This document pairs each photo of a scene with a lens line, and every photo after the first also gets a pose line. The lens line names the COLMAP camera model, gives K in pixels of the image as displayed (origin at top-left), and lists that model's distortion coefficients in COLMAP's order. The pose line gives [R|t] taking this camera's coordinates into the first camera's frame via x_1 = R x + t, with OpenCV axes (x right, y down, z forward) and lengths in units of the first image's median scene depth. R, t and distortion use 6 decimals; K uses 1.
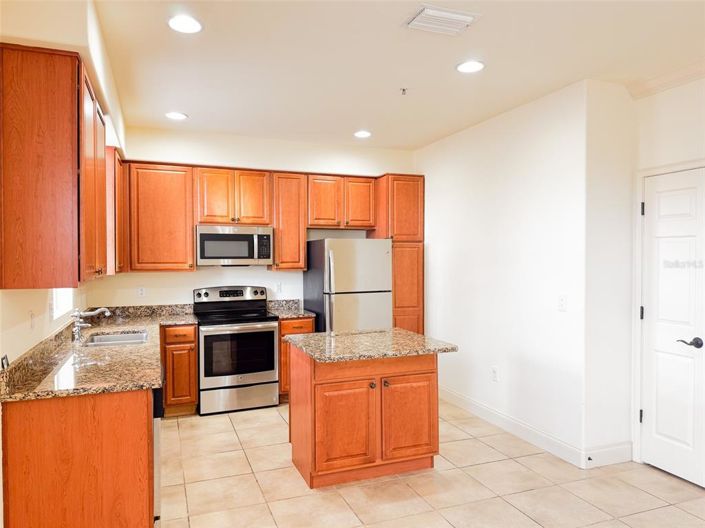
lens RADIAL K [[500.2, 0, 350.1], [0, 500.2, 260.8], [0, 0, 1]] dist [0.030291, -0.032887]
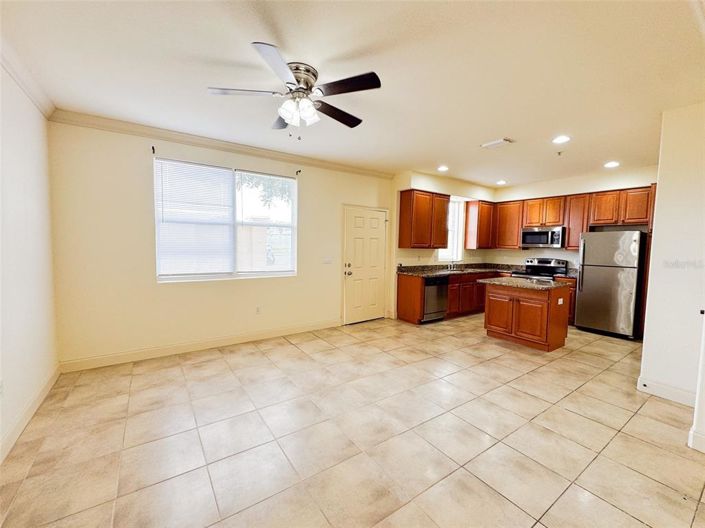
lens RADIAL K [[295.1, 0, 350.3], [0, 295.1, 264.4], [0, 0, 1]] dist [-0.006359, 0.000707]
pose [[0.229592, 0.074920, -0.970399, 0.723911], [-0.022959, 0.997172, 0.071555, 0.010120], [0.973016, 0.005851, 0.230663, 0.002107]]
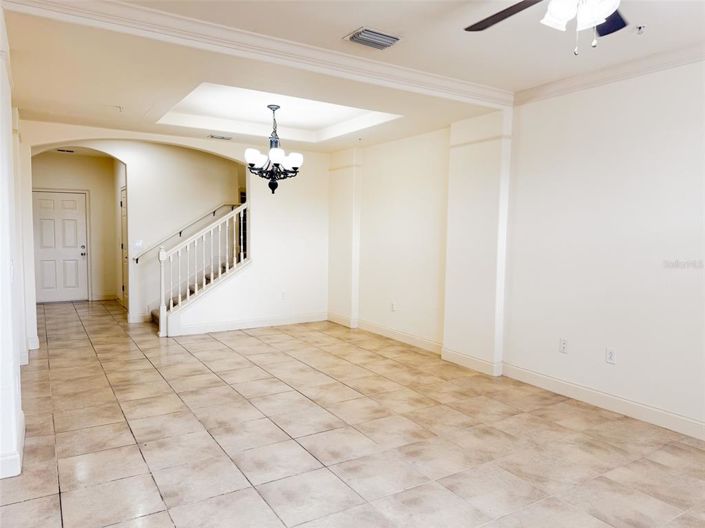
lens RADIAL K [[500.2, 0, 351.9], [0, 500.2, 266.5], [0, 0, 1]] dist [0.030291, -0.032887]
pose [[-0.189736, -0.074855, 0.978978, -0.141601], [-0.009996, 0.997185, 0.074309, 0.008518], [-0.981784, 0.004313, -0.189950, 0.304051]]
